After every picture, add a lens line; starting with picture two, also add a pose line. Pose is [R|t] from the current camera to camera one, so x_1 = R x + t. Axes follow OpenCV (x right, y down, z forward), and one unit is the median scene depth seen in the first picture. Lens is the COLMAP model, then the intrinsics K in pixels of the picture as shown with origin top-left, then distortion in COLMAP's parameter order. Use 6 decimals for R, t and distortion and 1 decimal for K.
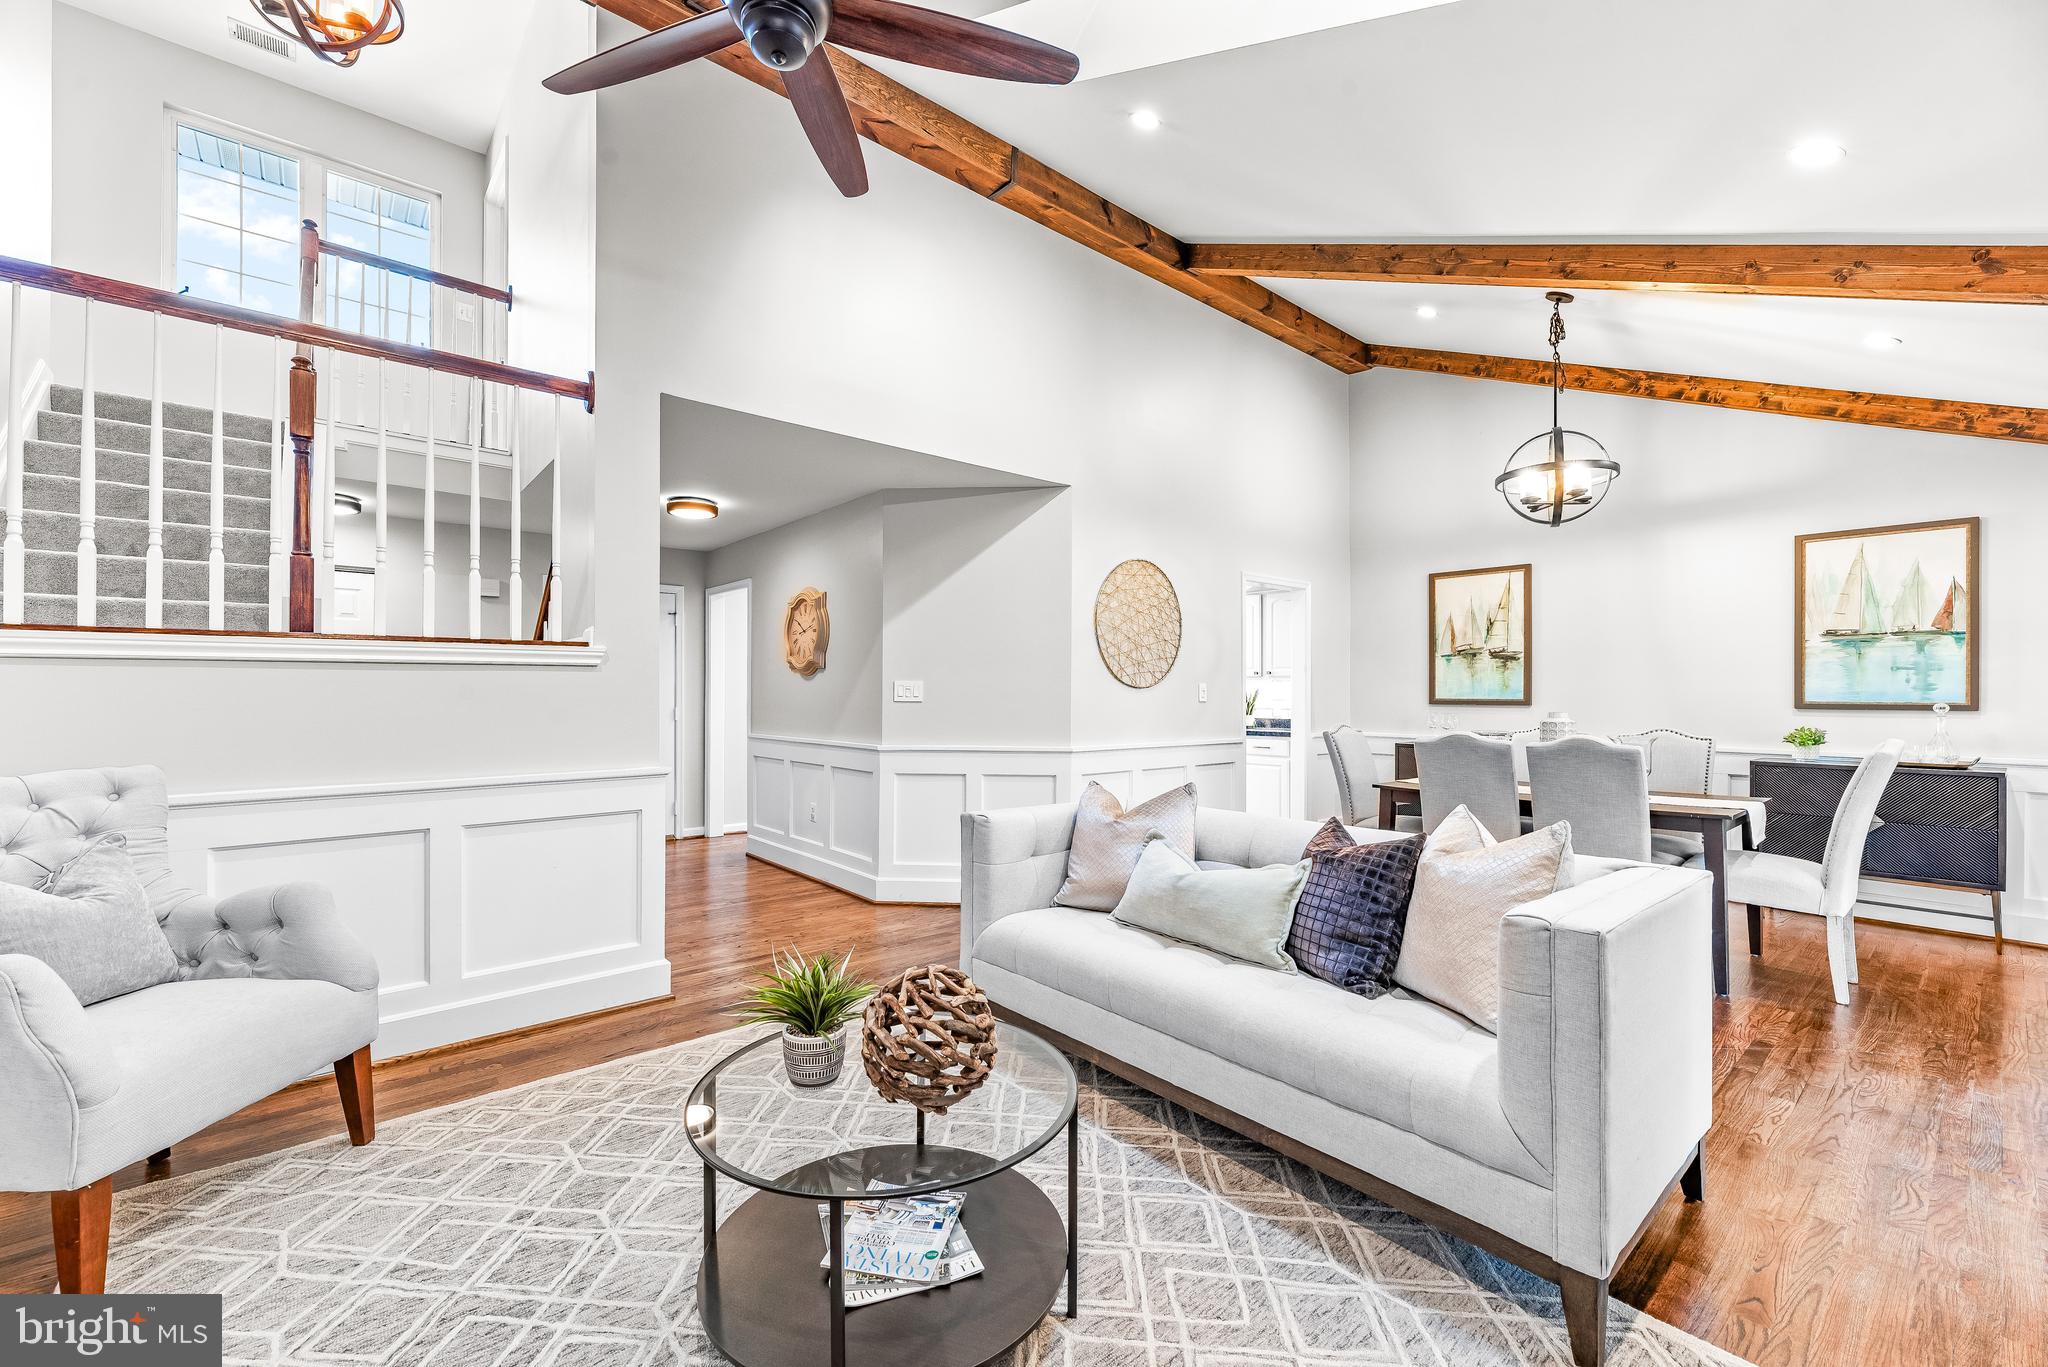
lens RADIAL K [[835.1, 0, 1015.6], [0, 835.1, 692.5], [0, 0, 1]] dist [0.002943, 0.000063]
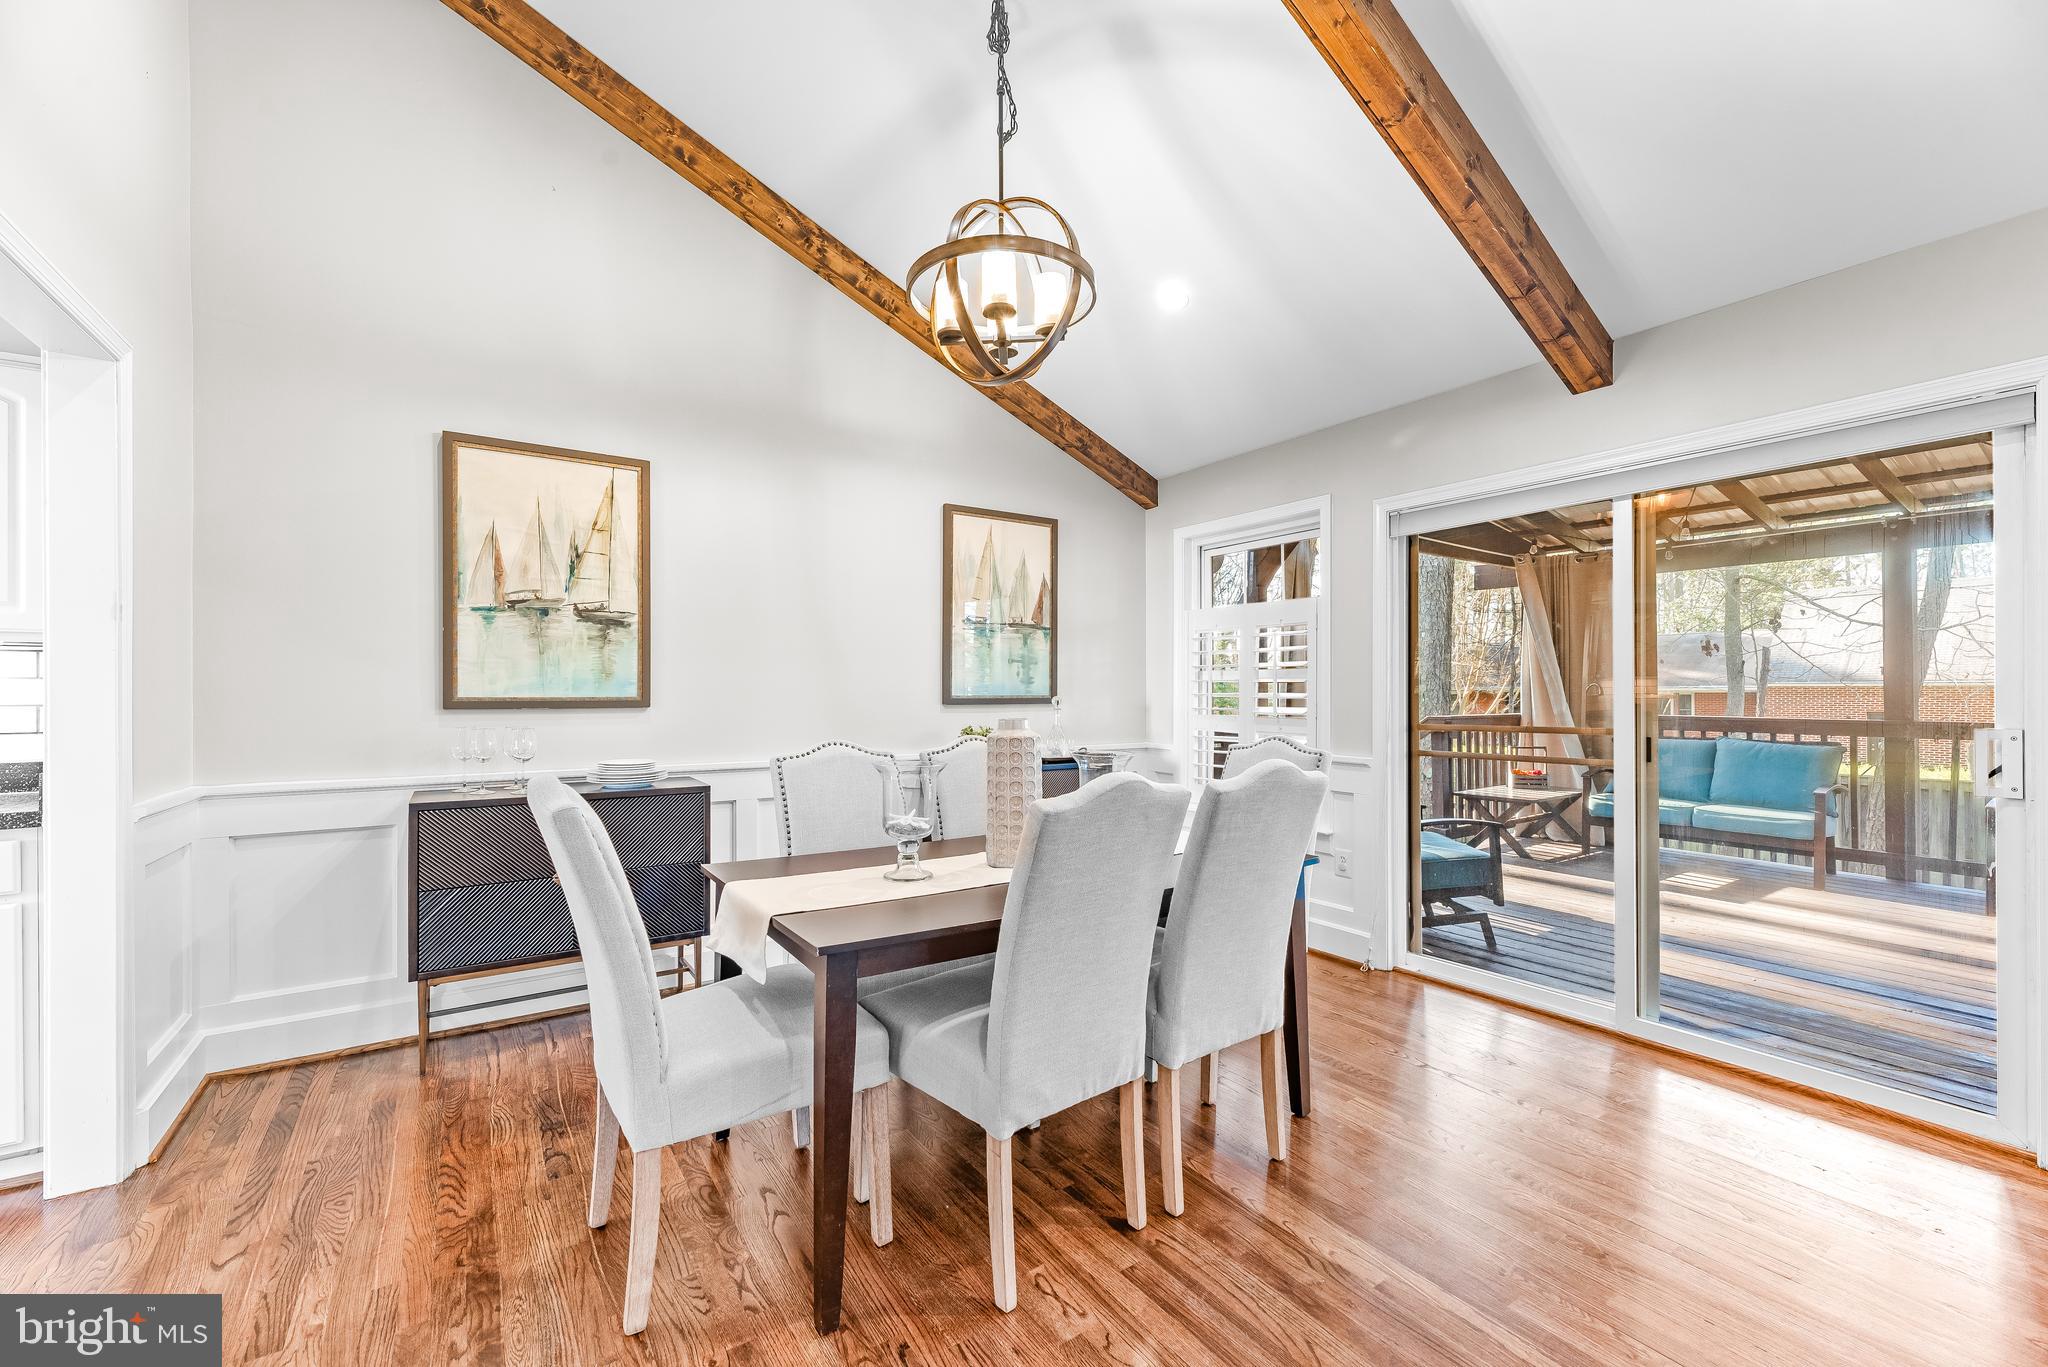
lens RADIAL K [[842.7, 0, 1020.6], [0, 842.7, 688.8], [0, 0, 1]] dist [0.002144, 0.000347]
pose [[0.102821, 0.000281, 0.994700, 0.078134], [0.001210, 0.999999, -0.000407, 0.003741], [-0.994699, 0.001246, 0.102820, 0.833886]]
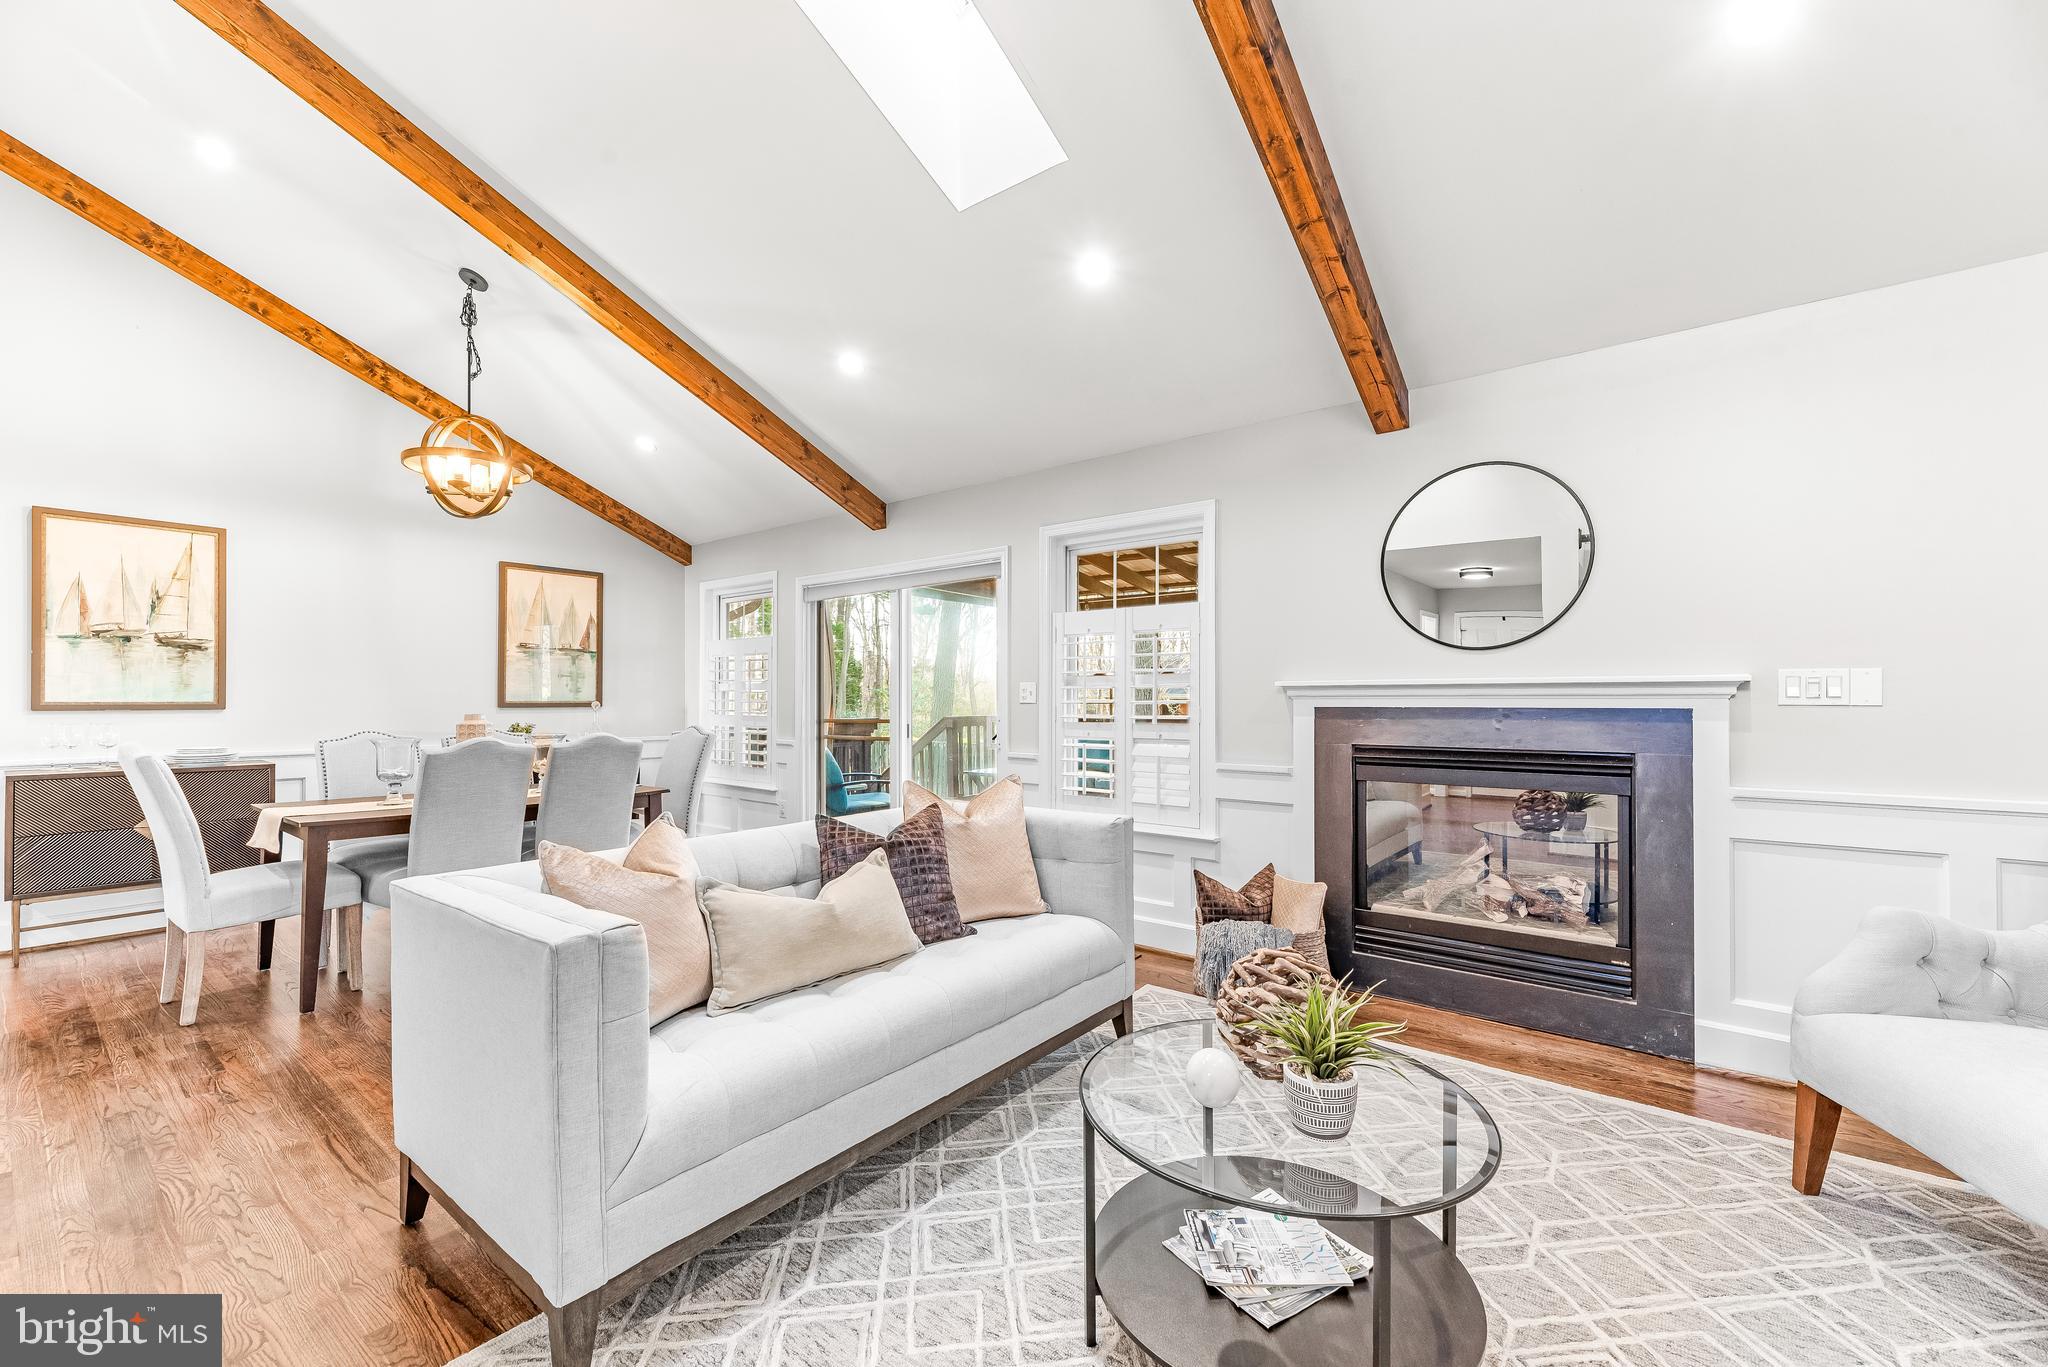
lens RADIAL K [[835.1, 0, 1015.6], [0, 835.1, 692.5], [0, 0, 1]] dist [0.002943, 0.000063]
pose [[-0.201687, 0.003977, 0.979442, -0.367039], [-0.000752, 0.999991, -0.004216, 0.002589], [-0.979450, -0.001587, -0.201682, 0.526172]]
